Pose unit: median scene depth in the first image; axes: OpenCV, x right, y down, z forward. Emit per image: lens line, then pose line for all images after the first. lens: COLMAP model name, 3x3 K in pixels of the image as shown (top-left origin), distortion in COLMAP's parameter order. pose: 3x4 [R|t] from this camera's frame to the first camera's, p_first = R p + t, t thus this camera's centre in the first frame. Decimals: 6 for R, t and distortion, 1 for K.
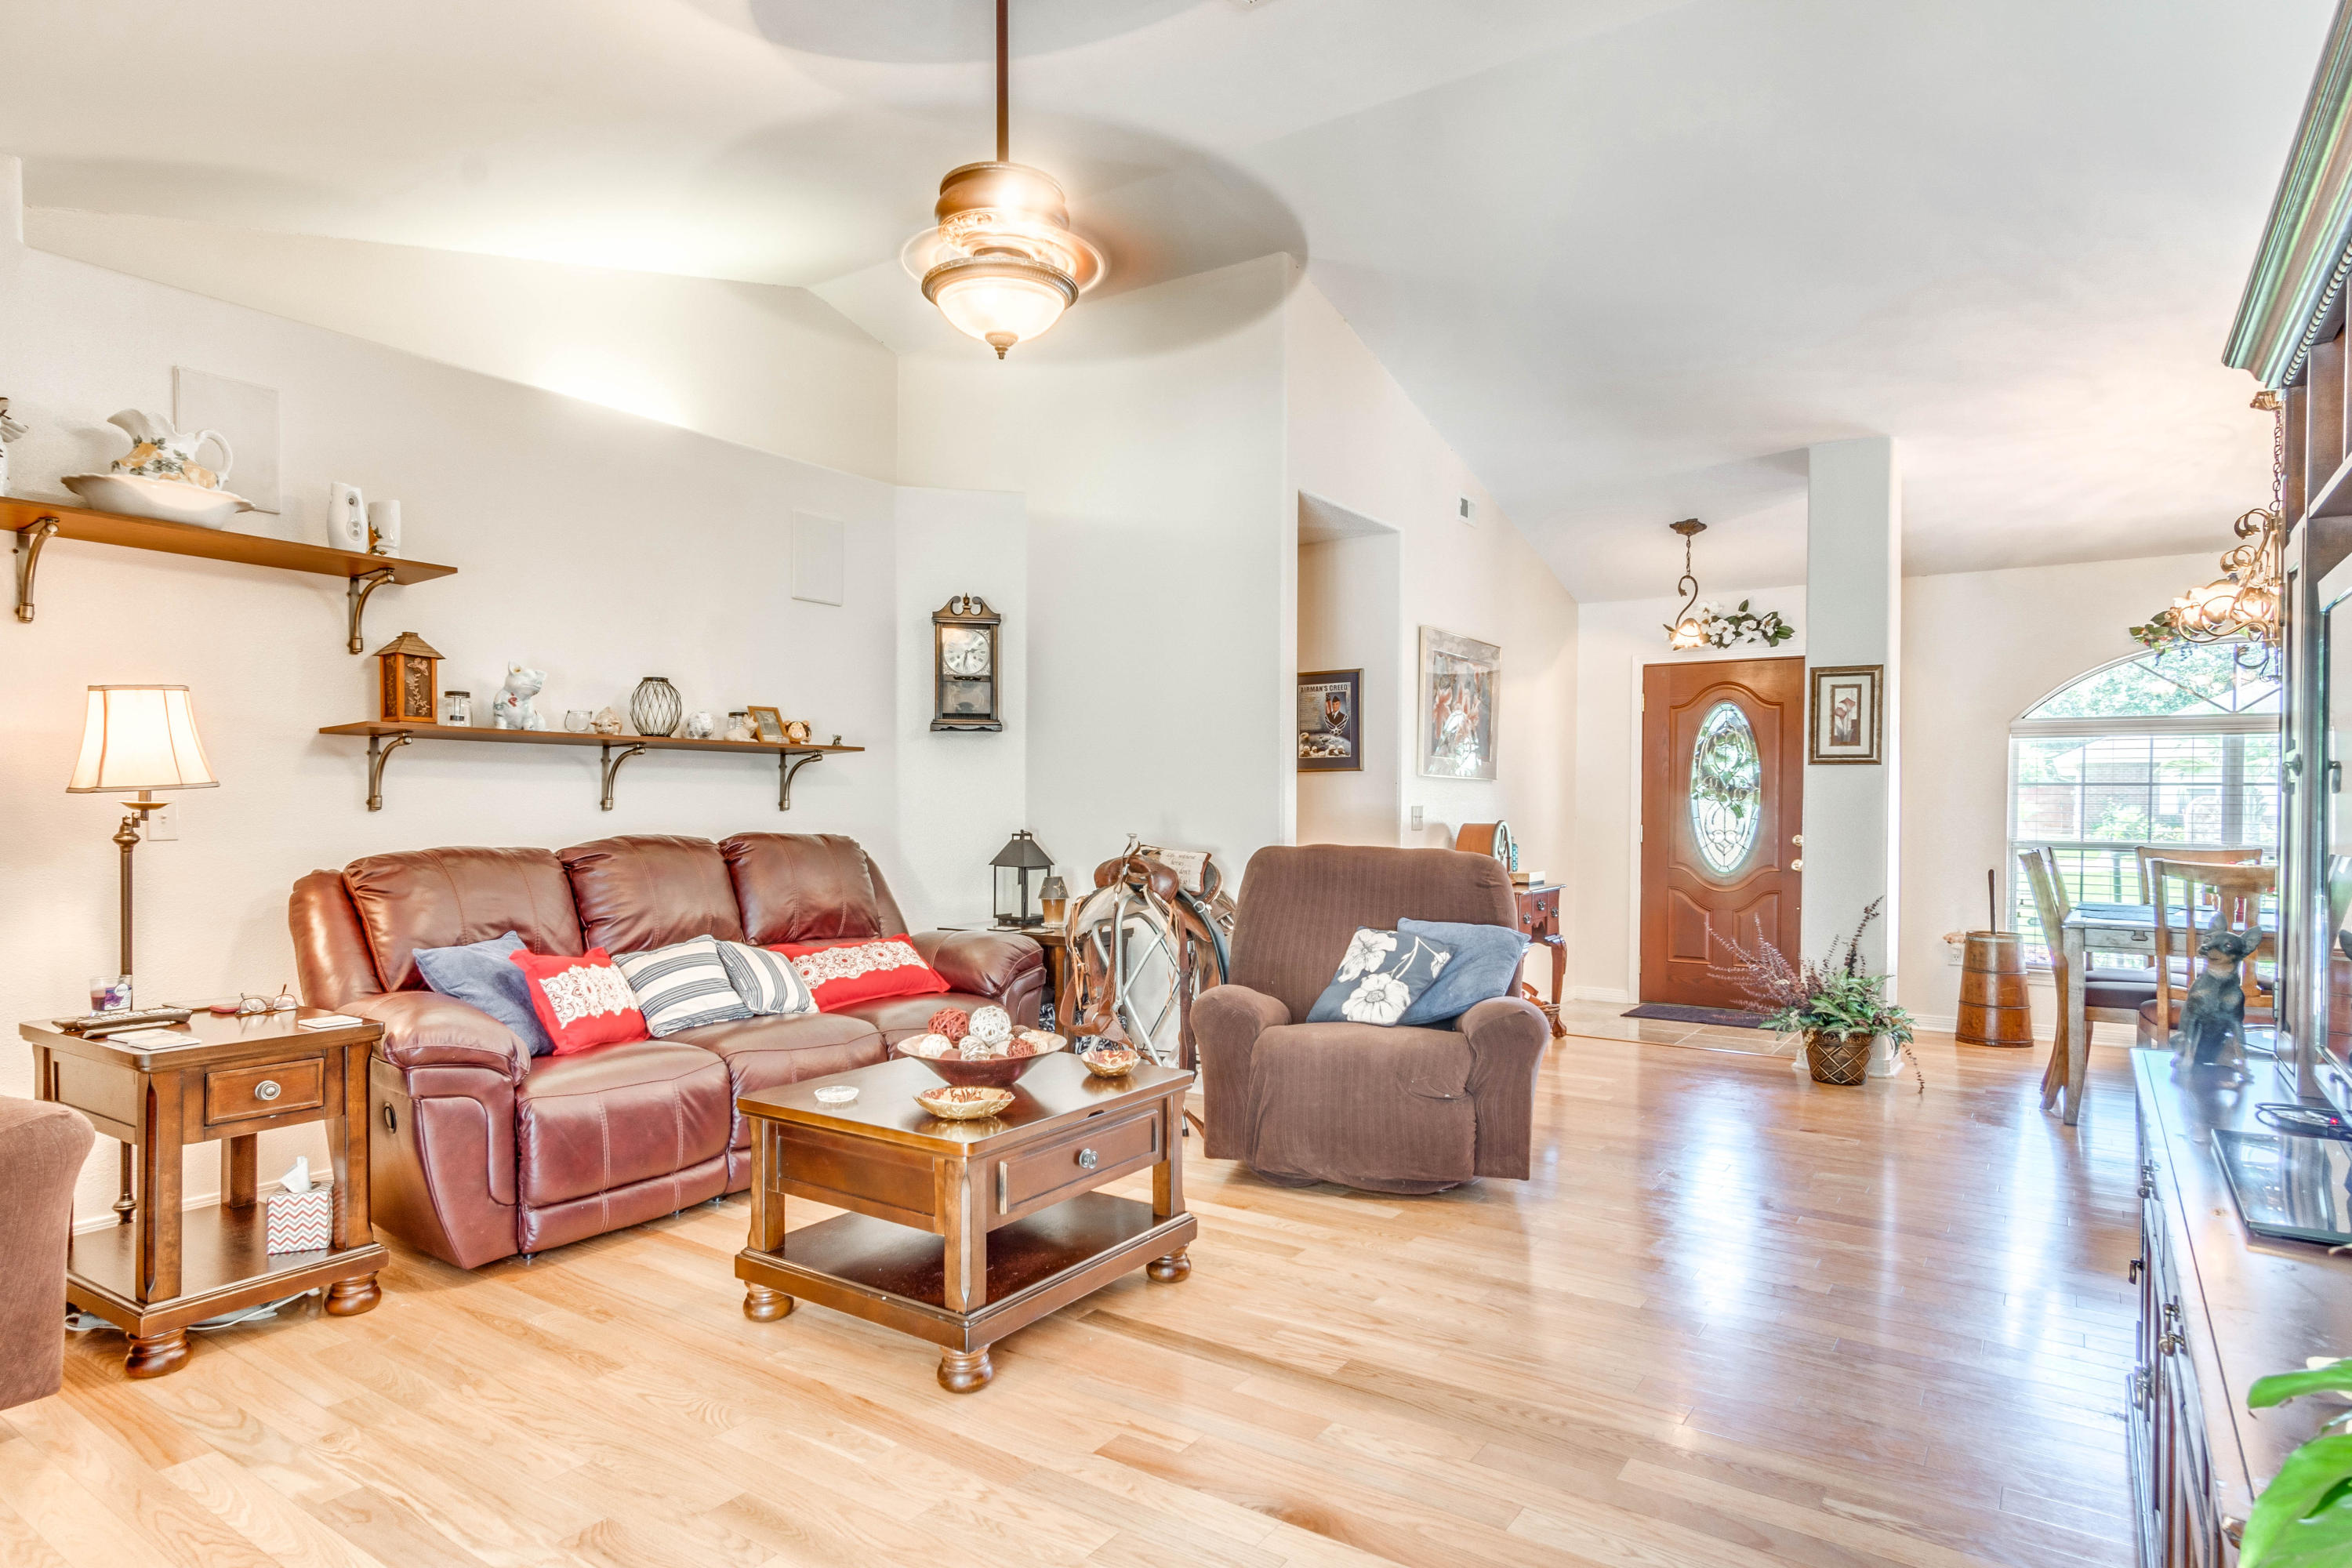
lens RADIAL K [[1309.4, 0, 1143.5], [0, 1309.4, 809.0], [0, 0, 1]] dist [0.001367, 0.000762]
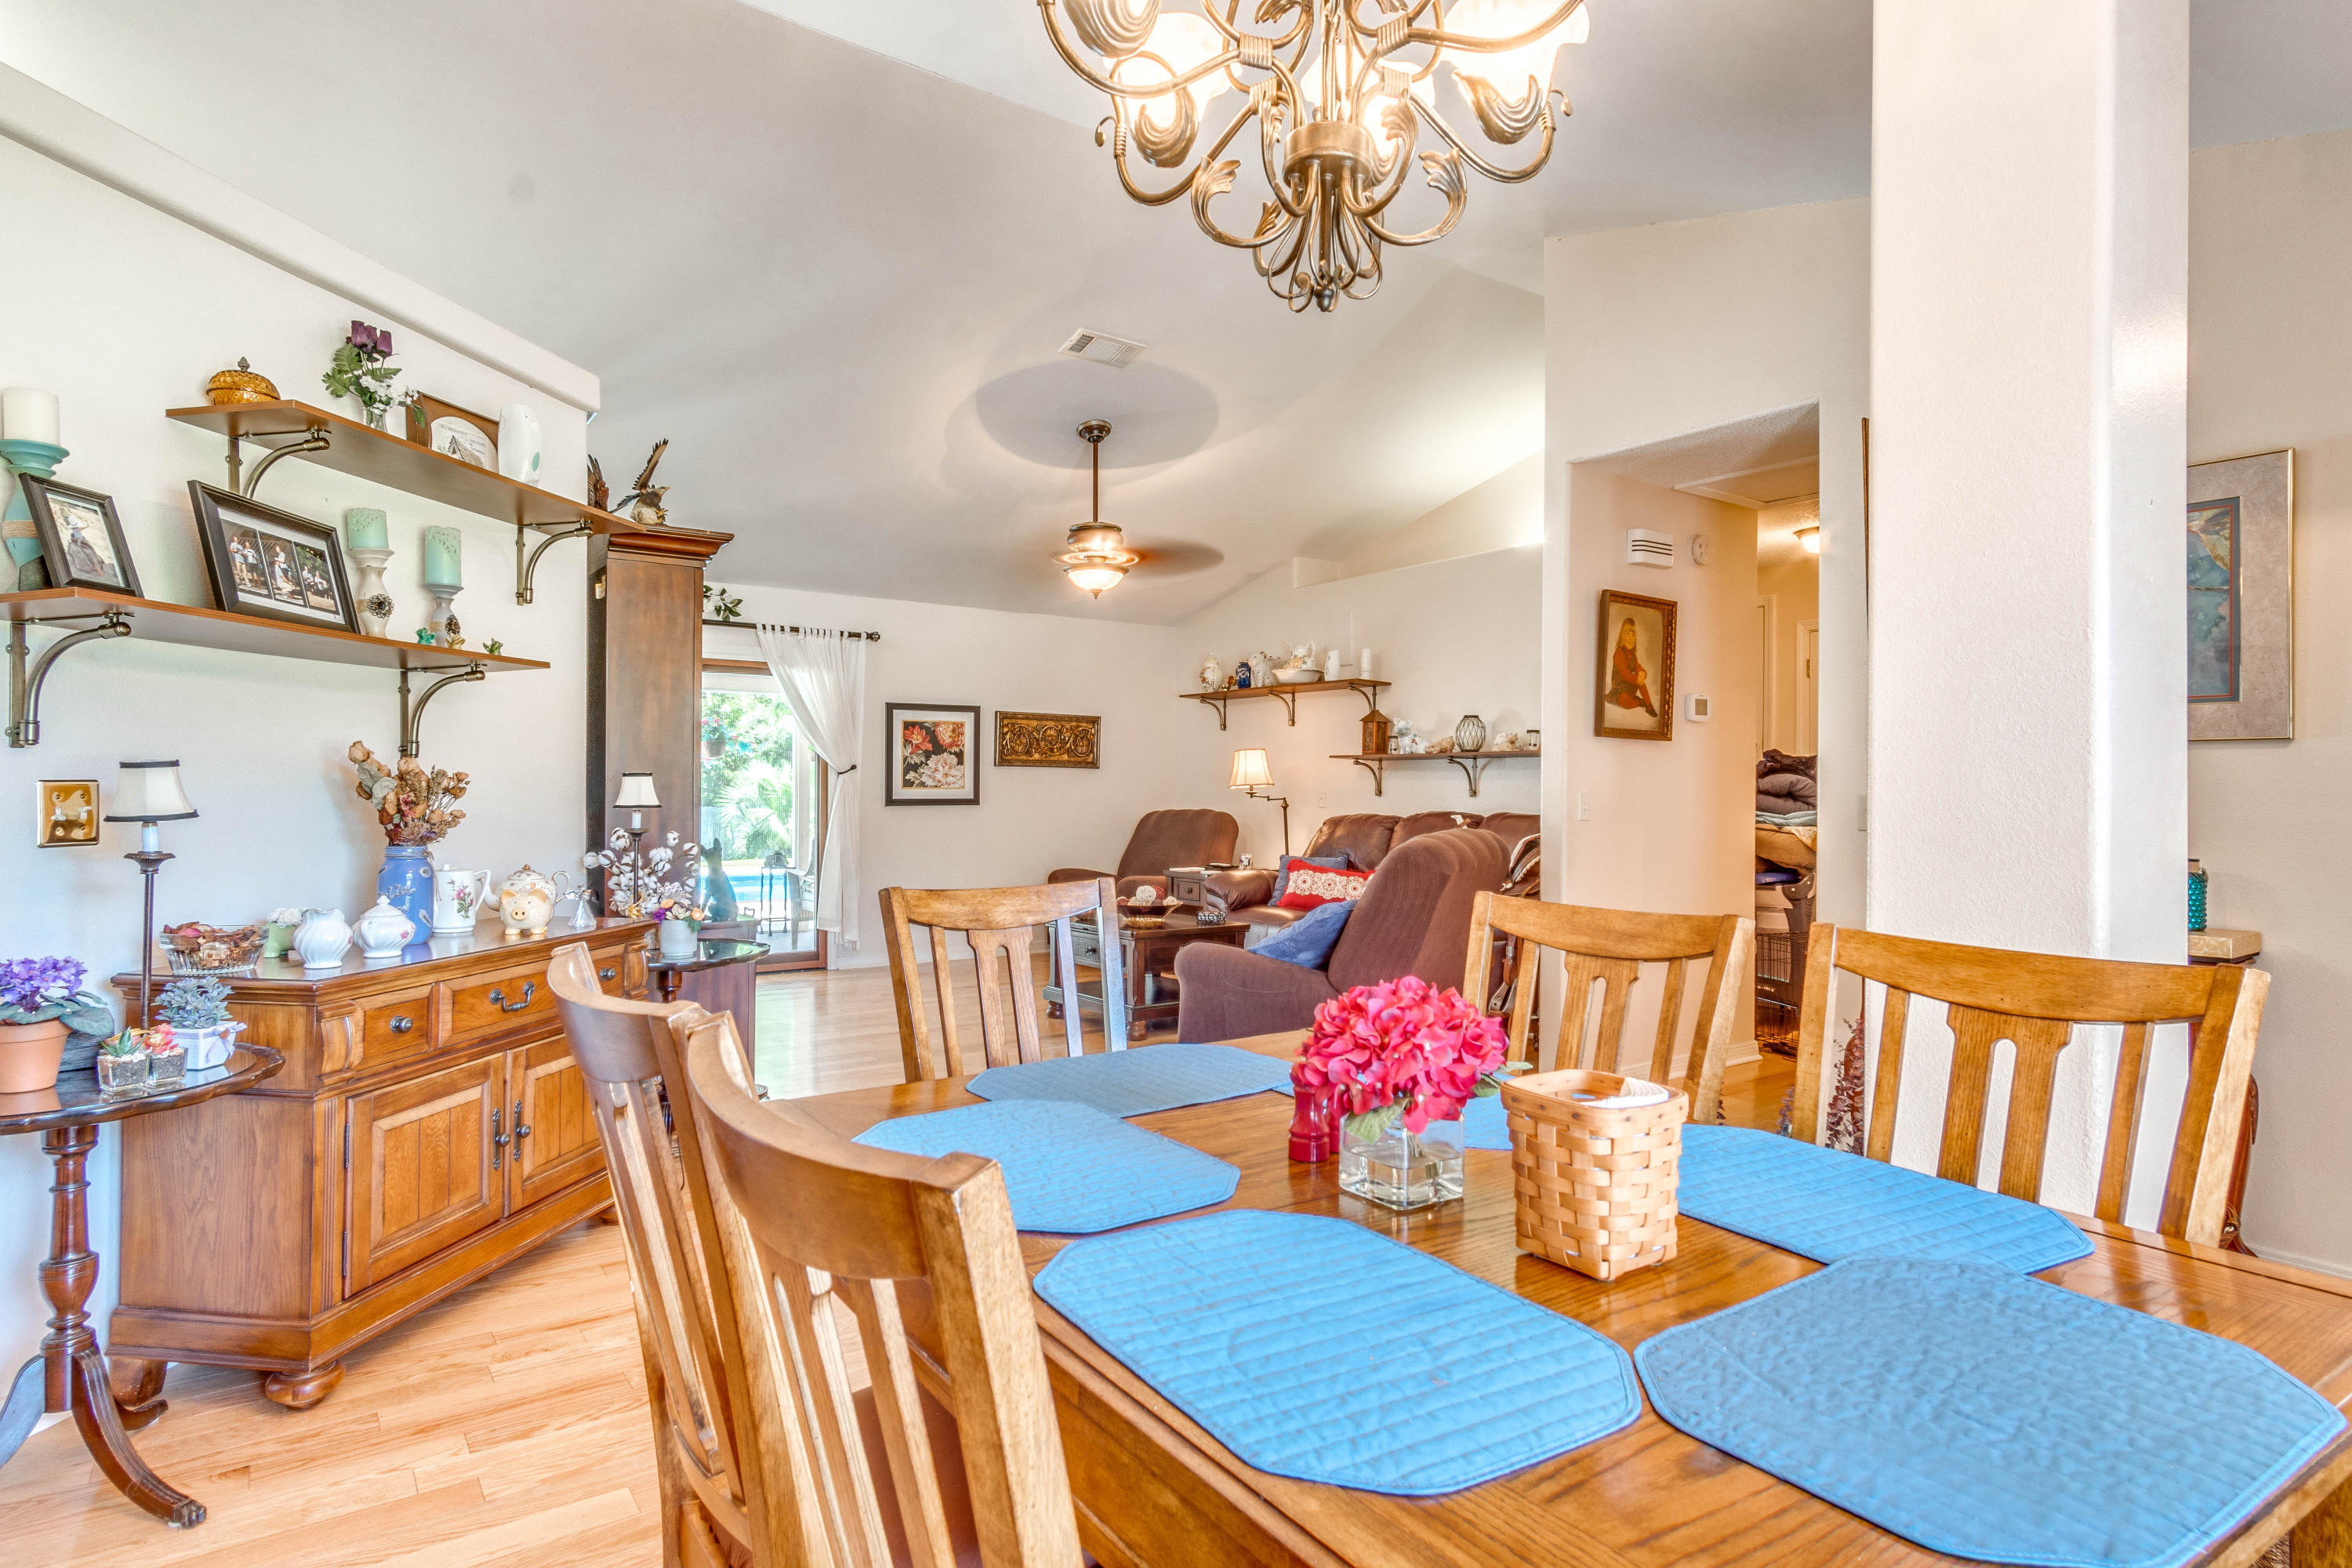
lens RADIAL K [[1229.5, 0, 1136.8], [0, 1229.5, 789.9], [0, 0, 1]] dist [0.002822, 0.000292]
pose [[-0.345628, -0.006706, -0.938348, 1.671108], [-0.010069, 0.999943, -0.003437, 0.002441], [0.938318, 0.008261, -0.345676, 1.583468]]
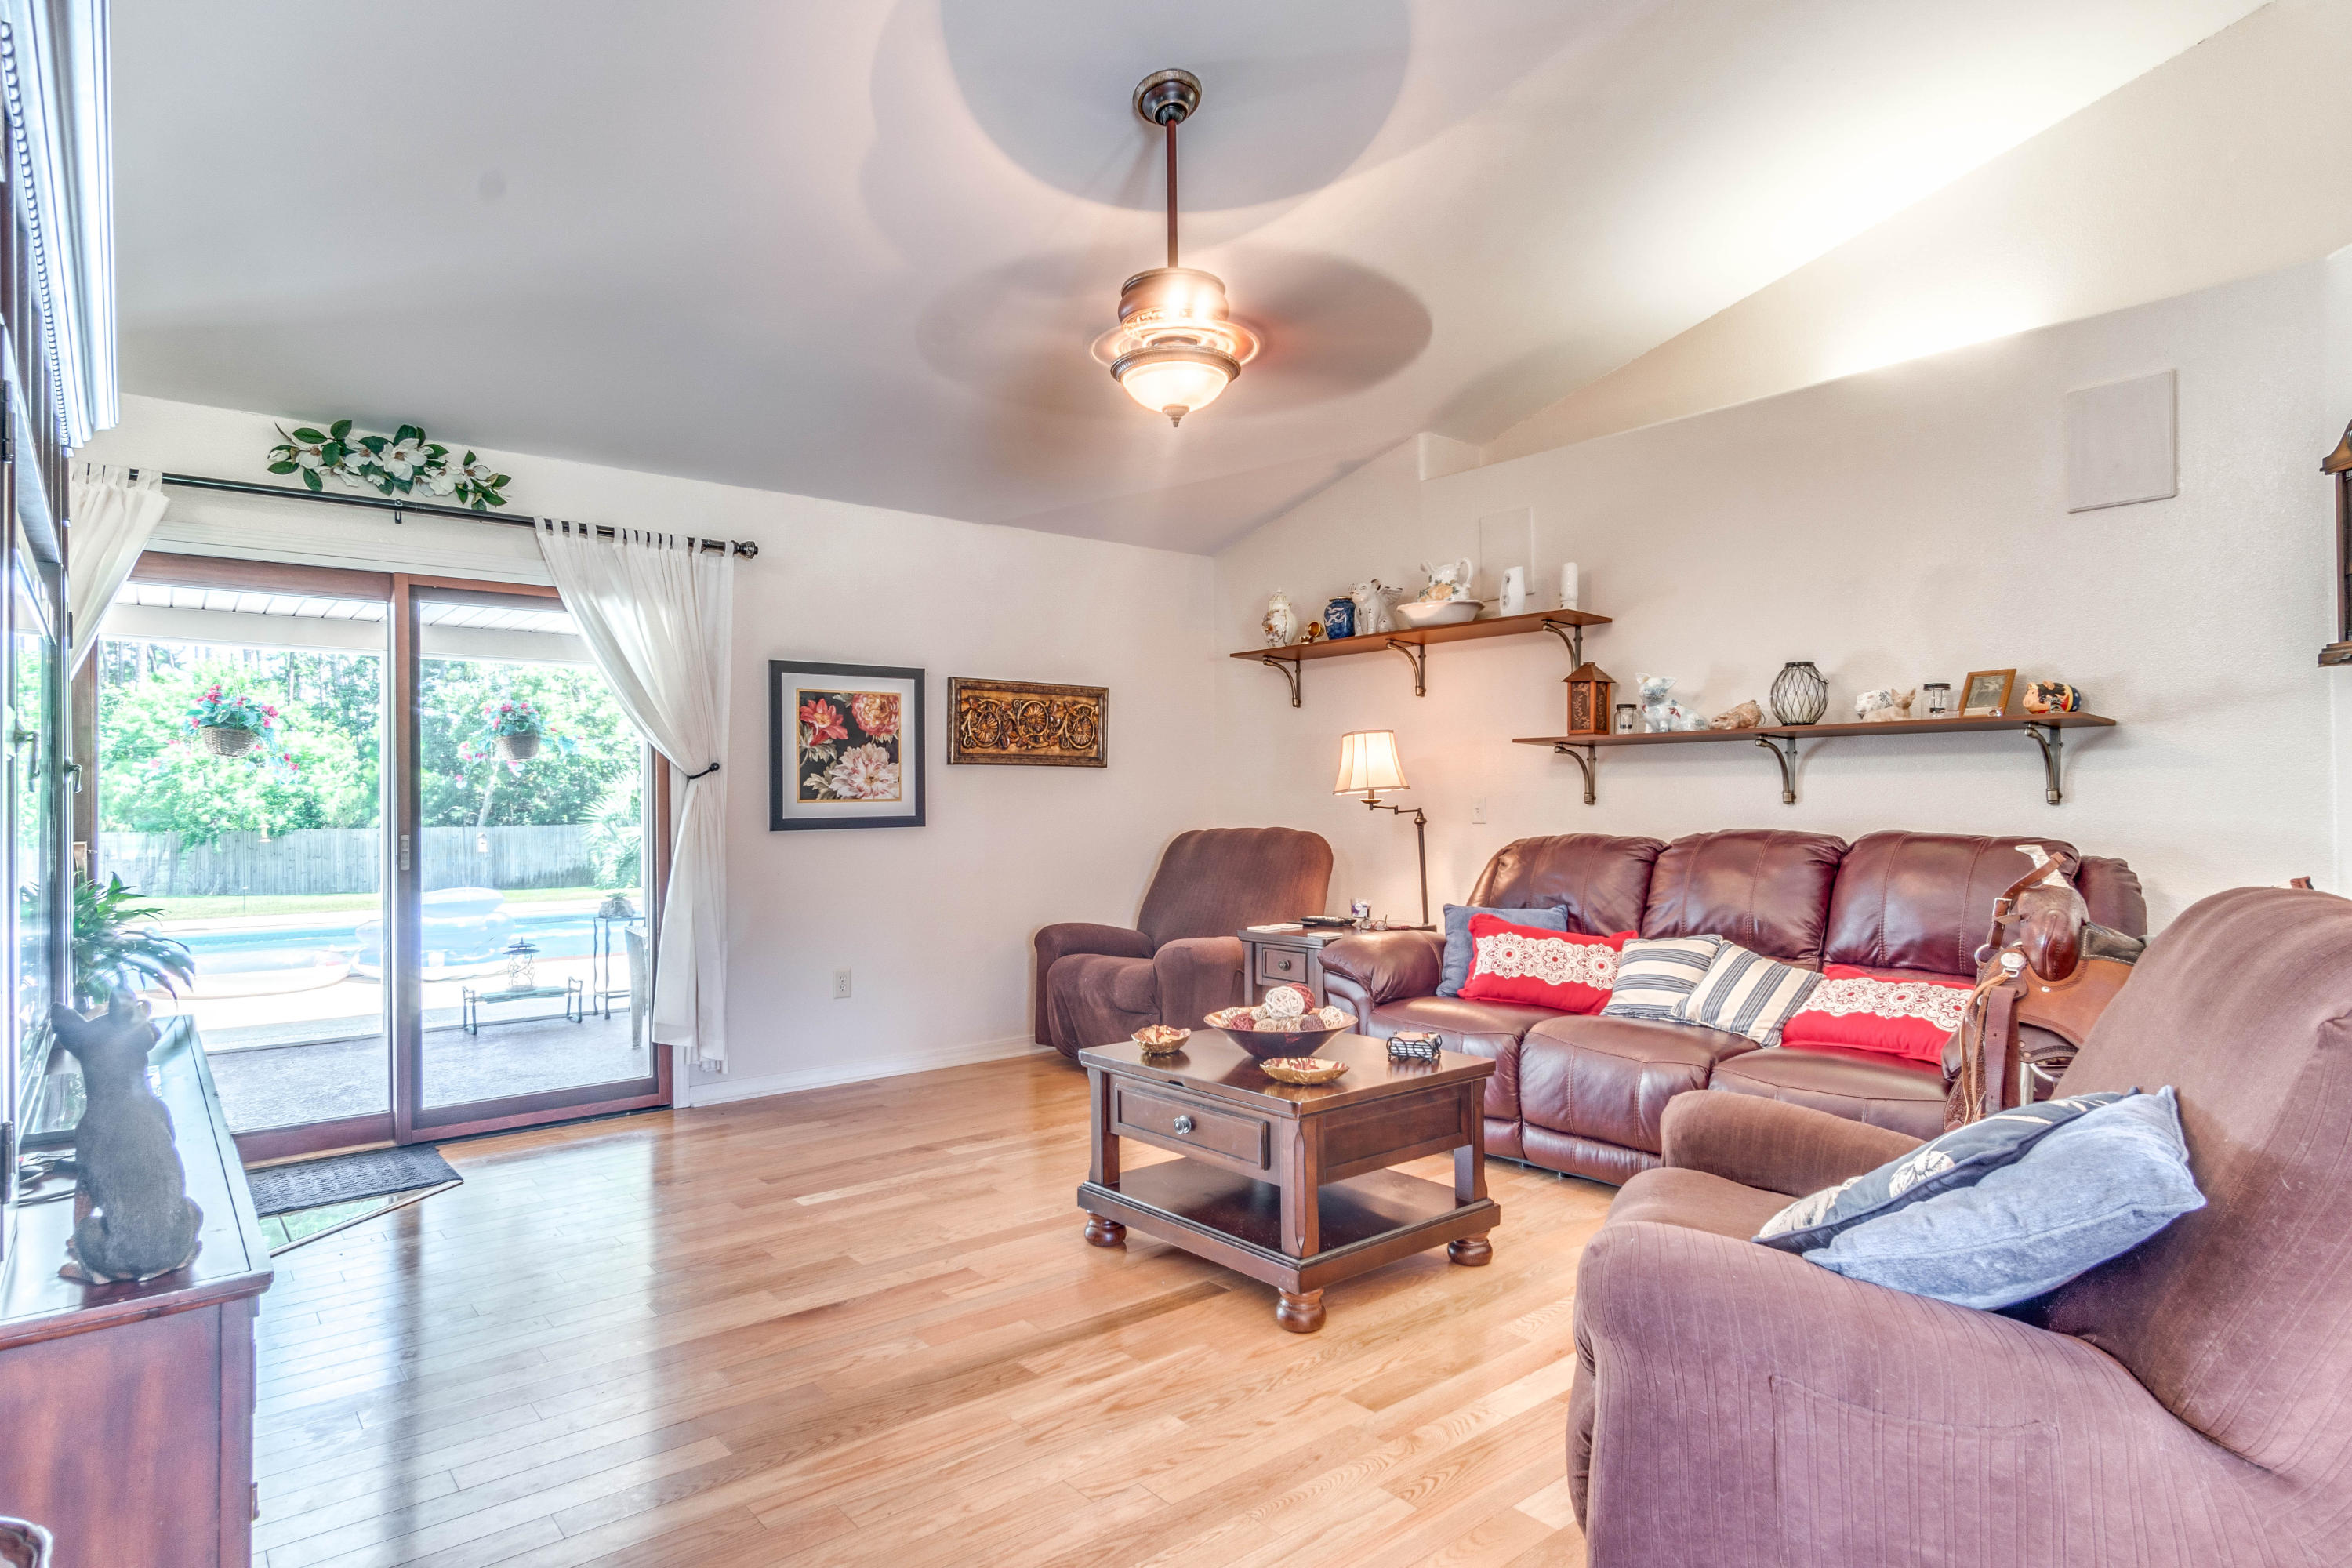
lens RADIAL K [[1255.8, 0, 1158.3], [0, 1255.8, 790.8], [0, 0, 1]] dist [0.002971, 0.001389]
pose [[-0.266933, -0.008422, -0.963678, 0.854858], [0.003139, 0.999949, -0.009609, -0.001682], [0.963710, -0.005590, -0.266893, 1.107261]]
